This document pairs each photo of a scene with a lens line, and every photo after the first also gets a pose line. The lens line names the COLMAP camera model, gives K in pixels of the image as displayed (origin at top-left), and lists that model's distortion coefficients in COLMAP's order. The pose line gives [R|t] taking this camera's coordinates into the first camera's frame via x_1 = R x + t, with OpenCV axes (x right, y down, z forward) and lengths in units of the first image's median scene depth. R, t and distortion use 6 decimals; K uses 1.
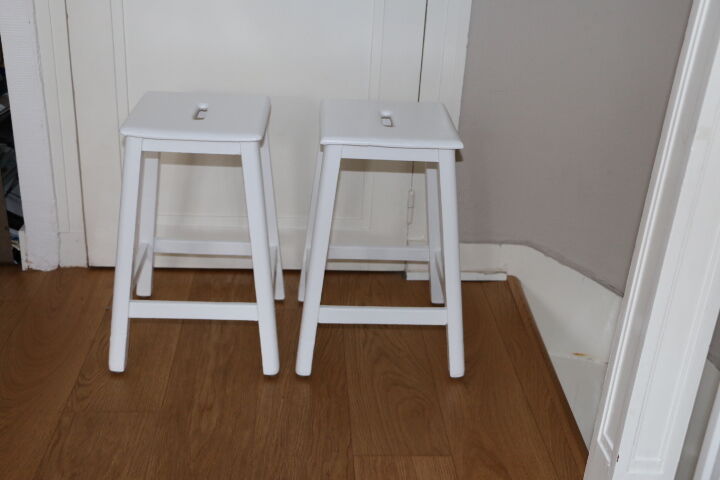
lens RADIAL K [[873.8, 0, 360.0], [0, 873.8, 240.0], [0, 0, 1]] dist [-0.012590, 0.038288]
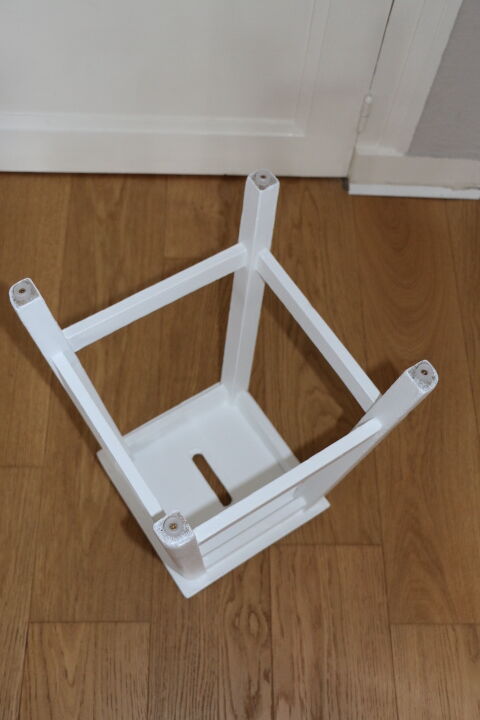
lens RADIAL K [[873.8, 0, 240.0], [0, 873.8, 360.0], [0, 0, 1]] dist [-0.012590, 0.038288]
pose [[0.998832, 0.045508, -0.016269, -0.027585], [-0.025477, 0.781874, 0.622915, -0.388518], [0.041067, -0.621773, 0.782120, 0.383625]]
